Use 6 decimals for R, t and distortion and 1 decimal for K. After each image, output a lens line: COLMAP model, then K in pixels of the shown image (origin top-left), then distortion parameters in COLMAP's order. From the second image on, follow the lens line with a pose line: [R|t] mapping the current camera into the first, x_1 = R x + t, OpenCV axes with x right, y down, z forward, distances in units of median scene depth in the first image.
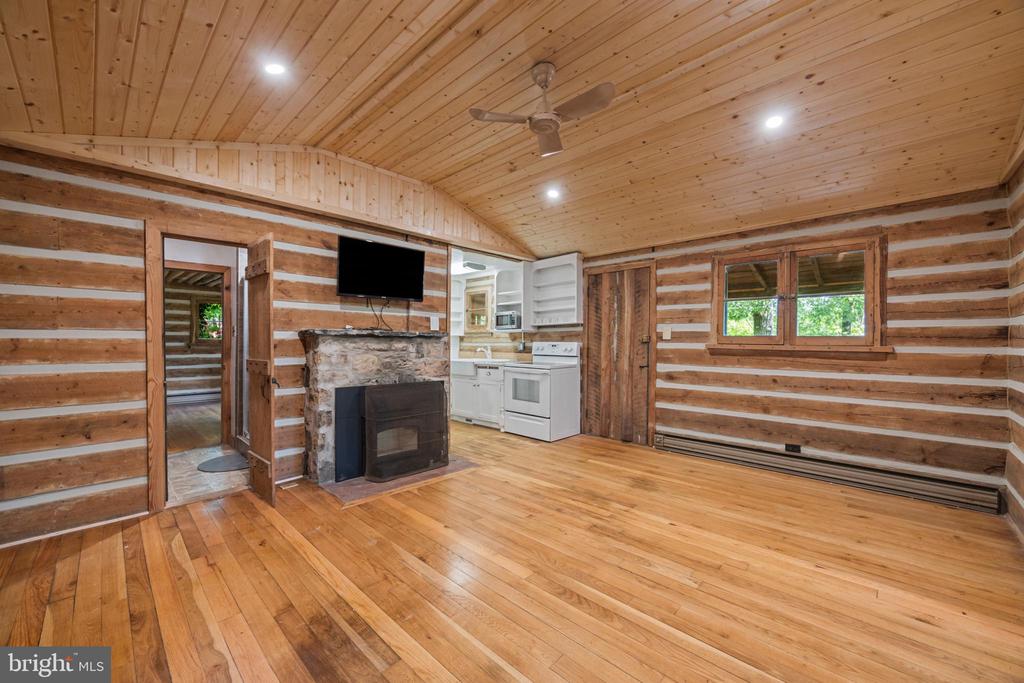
lens RADIAL K [[399.8, 0, 507.0], [0, 399.8, 346.5], [0, 0, 1]] dist [-0.000130, -0.000019]
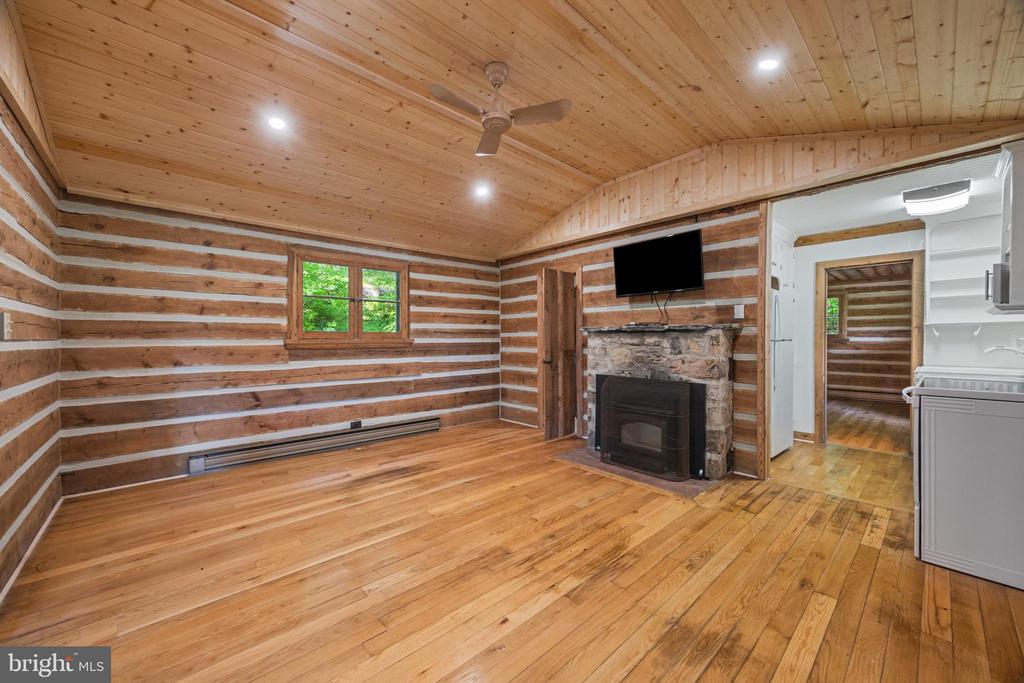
lens RADIAL K [[390.4, 0, 512.0], [0, 390.4, 341.5], [0, 0, 1]] dist [-0.000747, 0.000085]
pose [[-0.061797, 0.007058, -0.998064, 0.783128], [-0.005038, 0.999960, 0.007383, -0.005490], [0.998076, 0.005485, -0.061759, 0.794723]]
